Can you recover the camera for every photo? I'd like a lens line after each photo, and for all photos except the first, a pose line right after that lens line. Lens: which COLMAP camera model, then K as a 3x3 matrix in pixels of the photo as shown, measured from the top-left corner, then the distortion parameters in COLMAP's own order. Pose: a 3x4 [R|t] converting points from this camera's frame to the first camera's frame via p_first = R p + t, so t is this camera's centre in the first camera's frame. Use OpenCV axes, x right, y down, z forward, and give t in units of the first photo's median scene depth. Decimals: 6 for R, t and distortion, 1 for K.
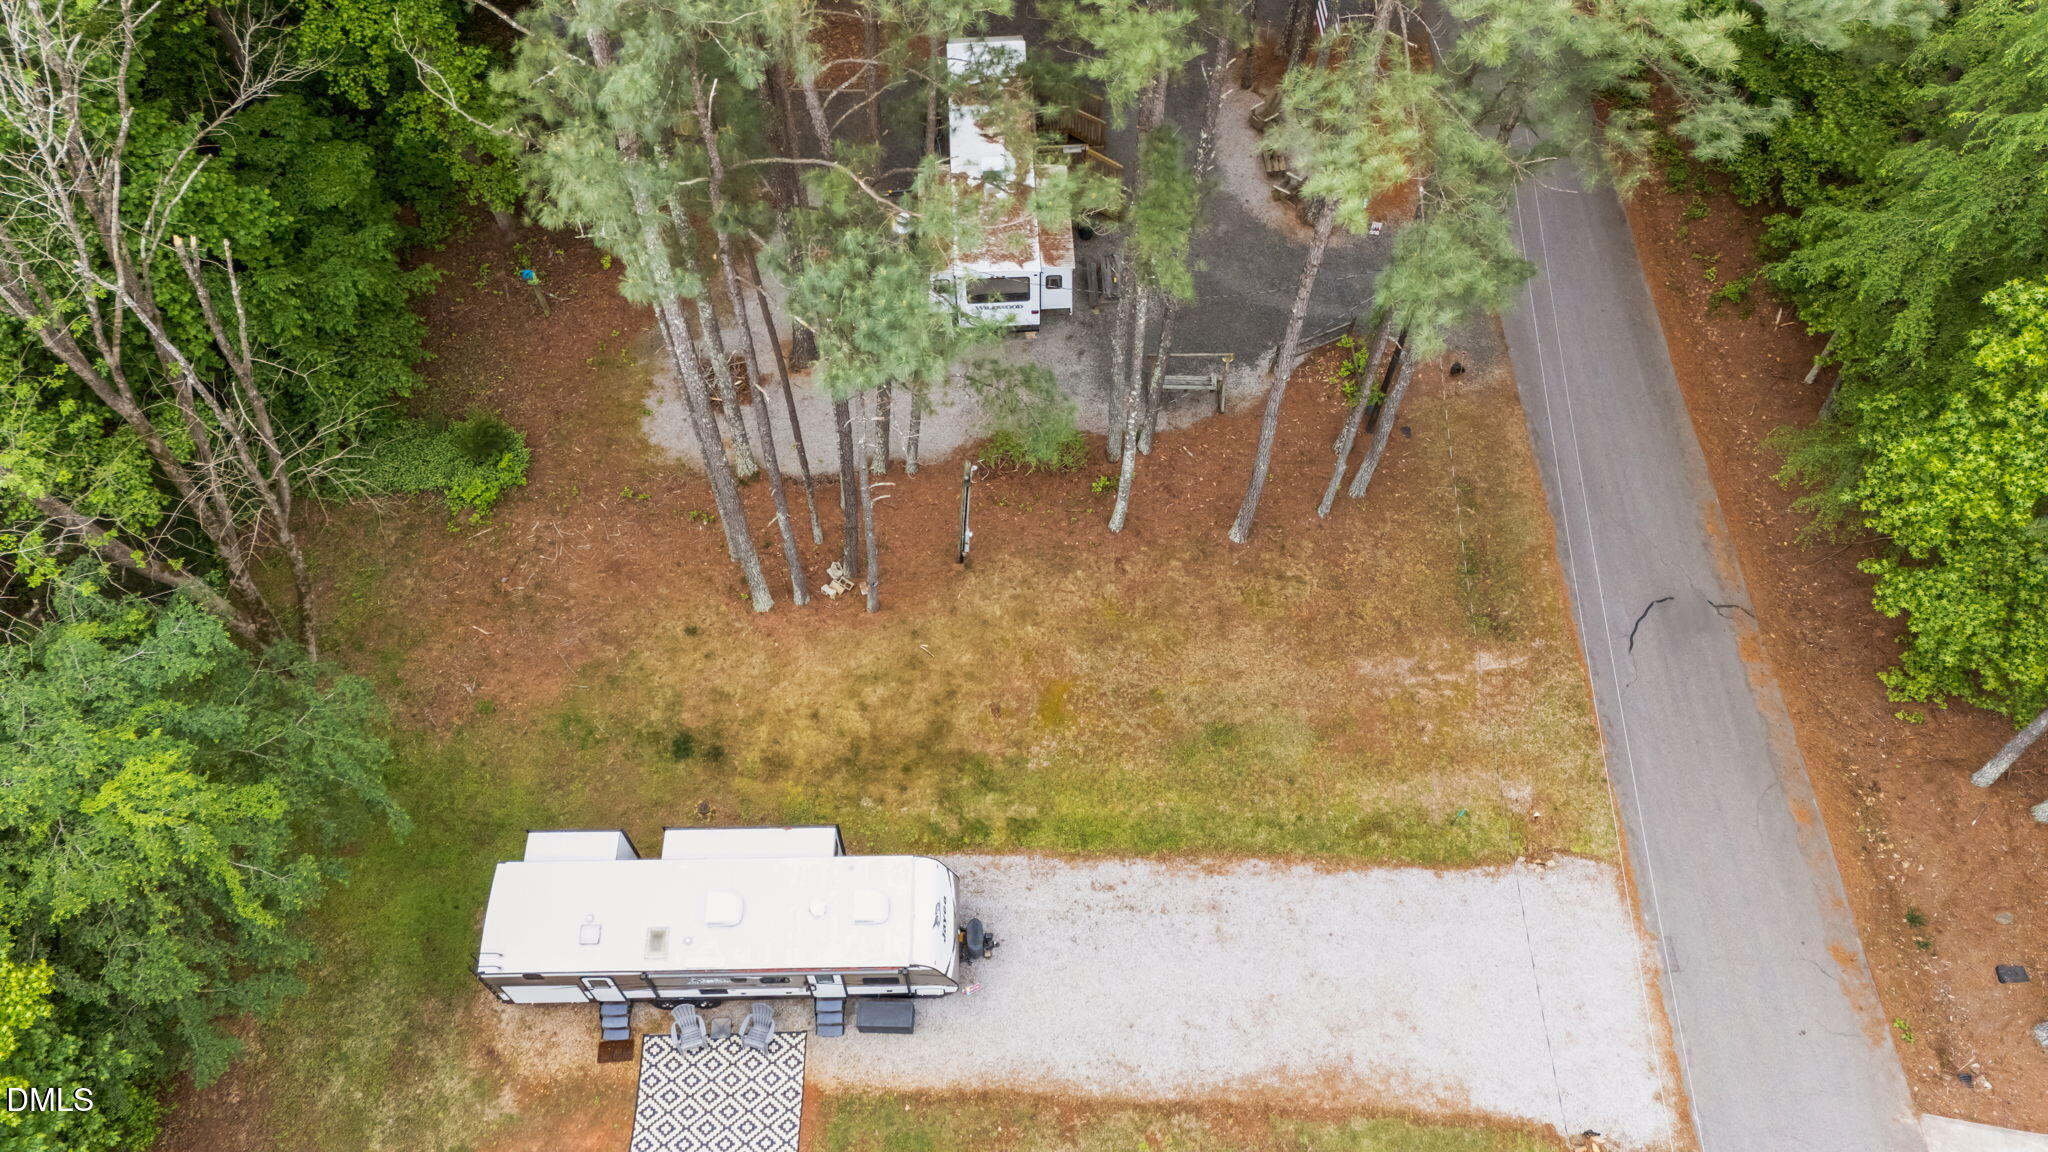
lens RADIAL K [[1510.8, 0, 1024.0], [0, 1510.8, 576.0], [0, 0, 1]] dist [0.043302, -0.010103]
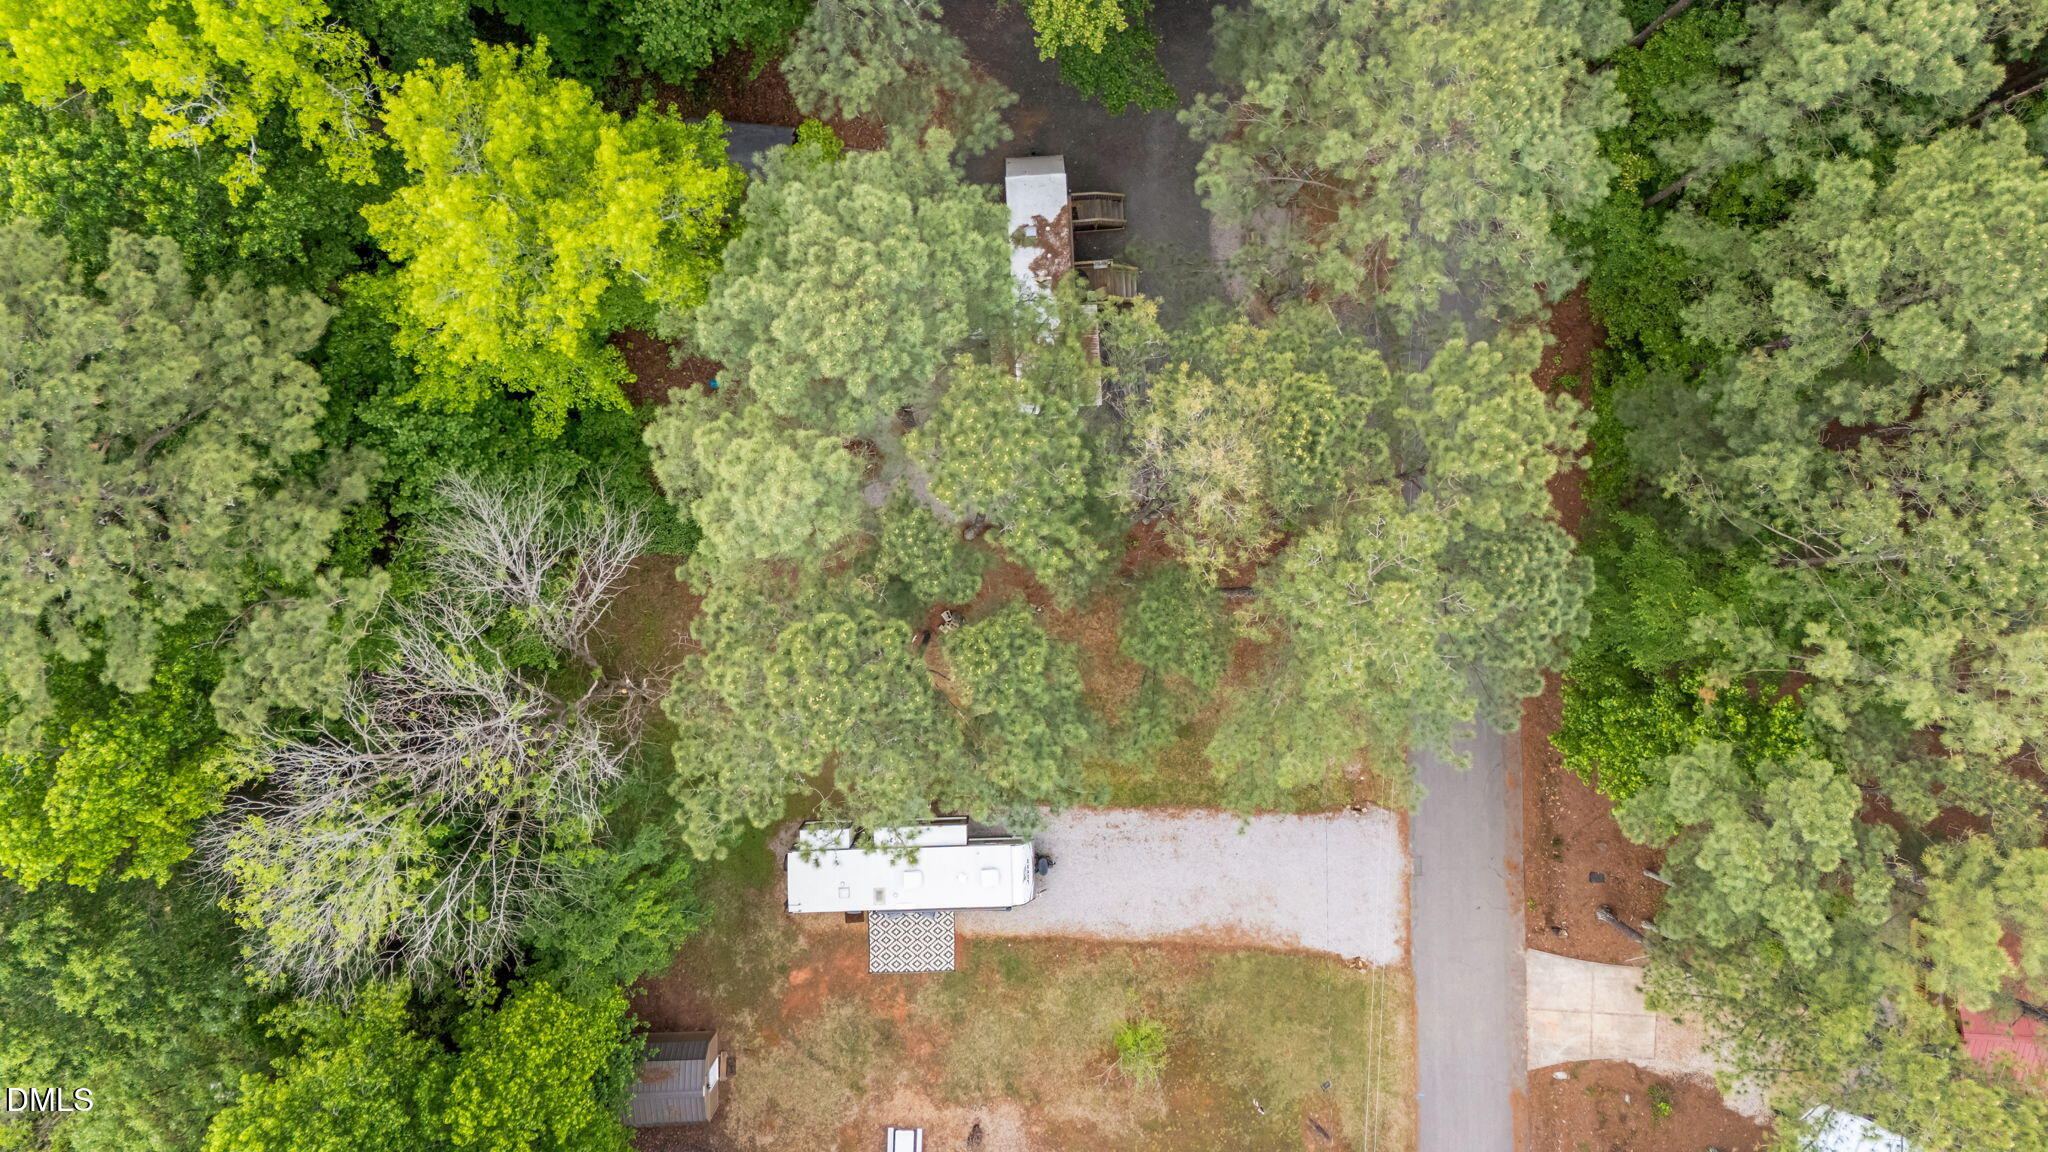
lens RADIAL K [[1502.5, 0, 1024.0], [0, 1502.5, 576.0], [0, 0, 1]] dist [0.065417, -0.053265]
pose [[0.999971, -0.007491, 0.001494, -0.055308], [0.005653, 0.857286, 0.514810, -1.002041], [-0.005137, -0.514786, 0.857303, -0.389041]]
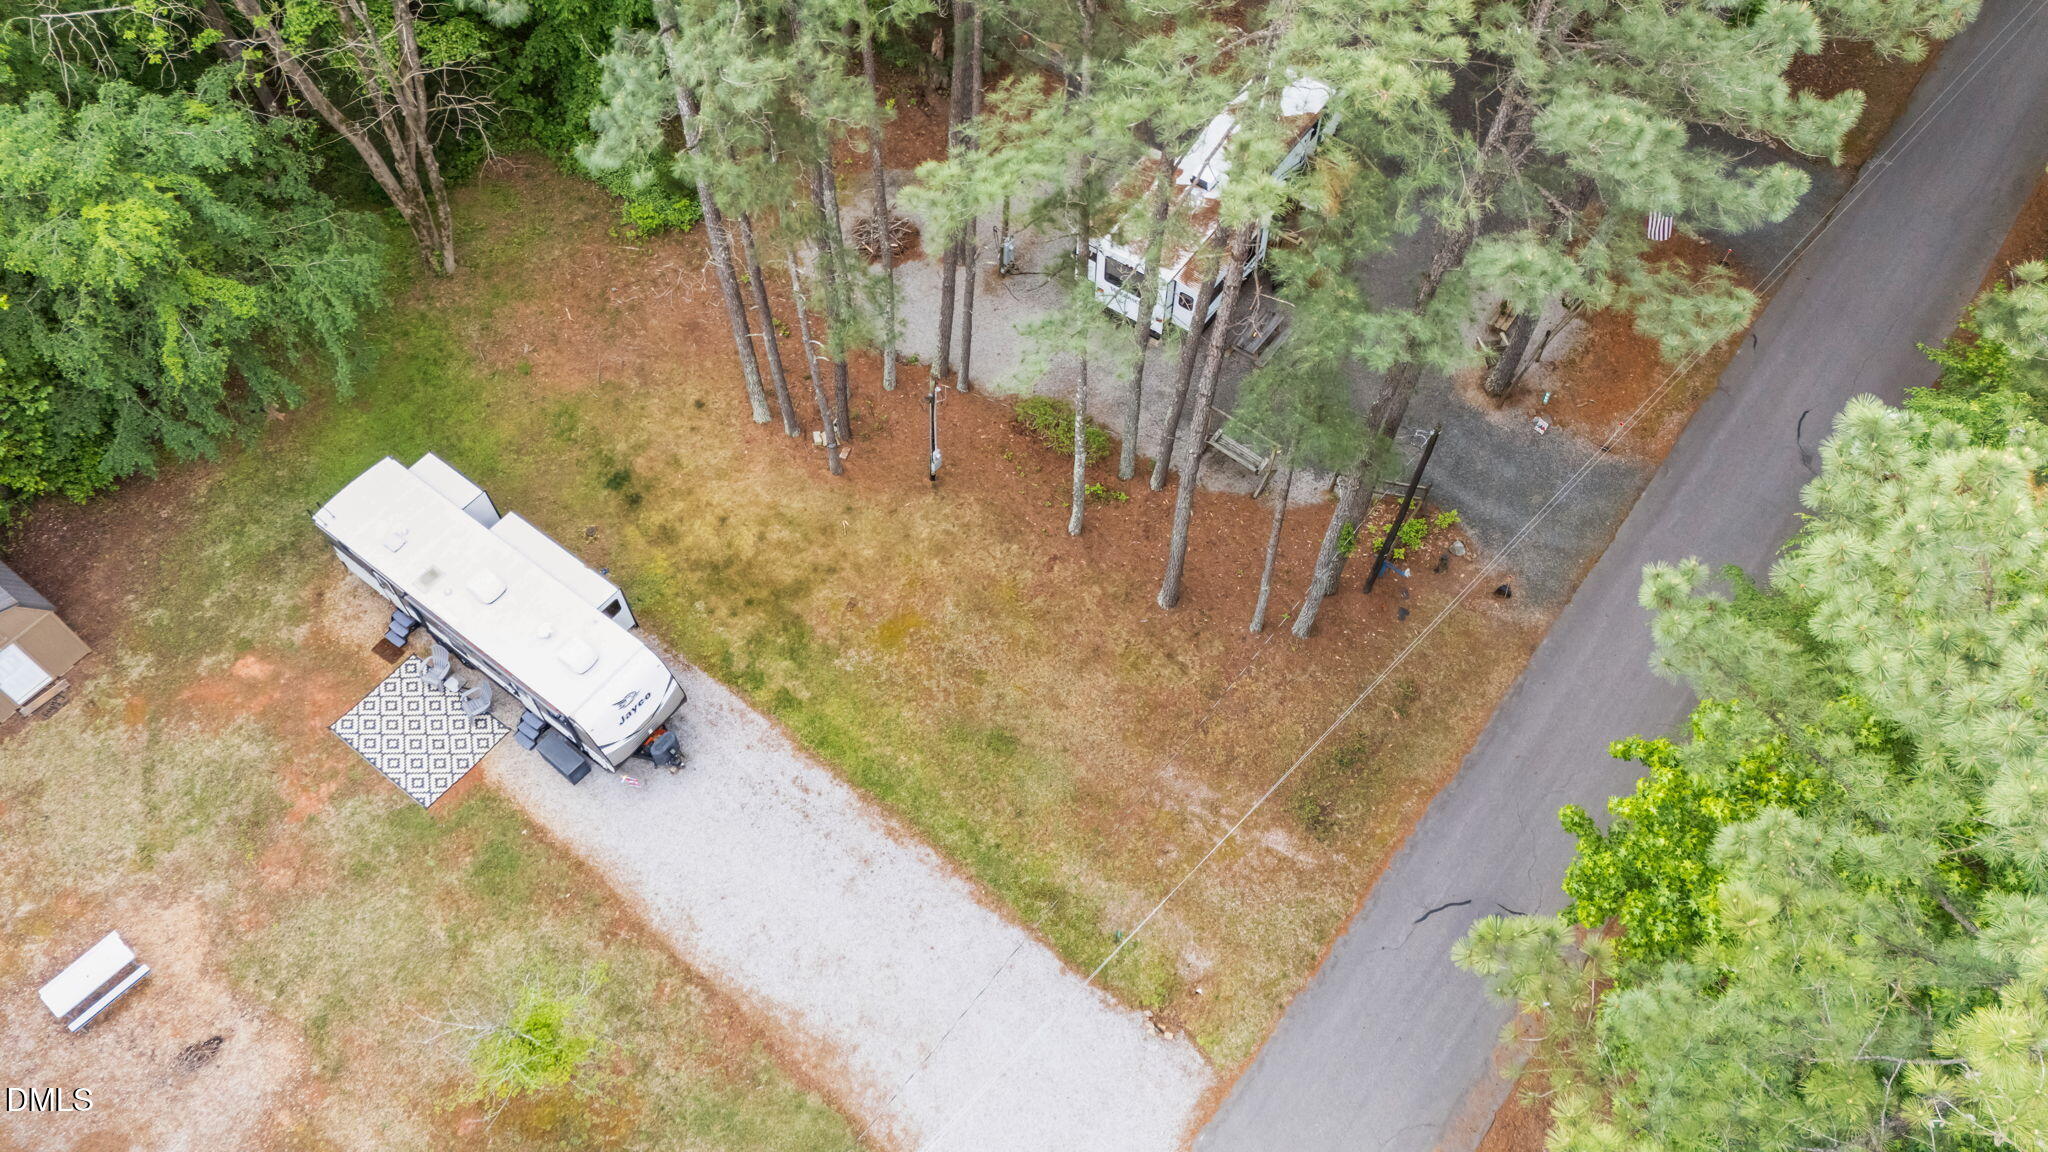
lens RADIAL K [[1502.5, 0, 1024.0], [0, 1502.5, 576.0], [0, 0, 1]] dist [0.065417, -0.053265]
pose [[0.786835, 0.524960, -0.324512, 0.450745], [-0.527894, 0.844867, 0.086762, -0.090905], [0.319716, 0.103041, 0.941894, 0.057476]]
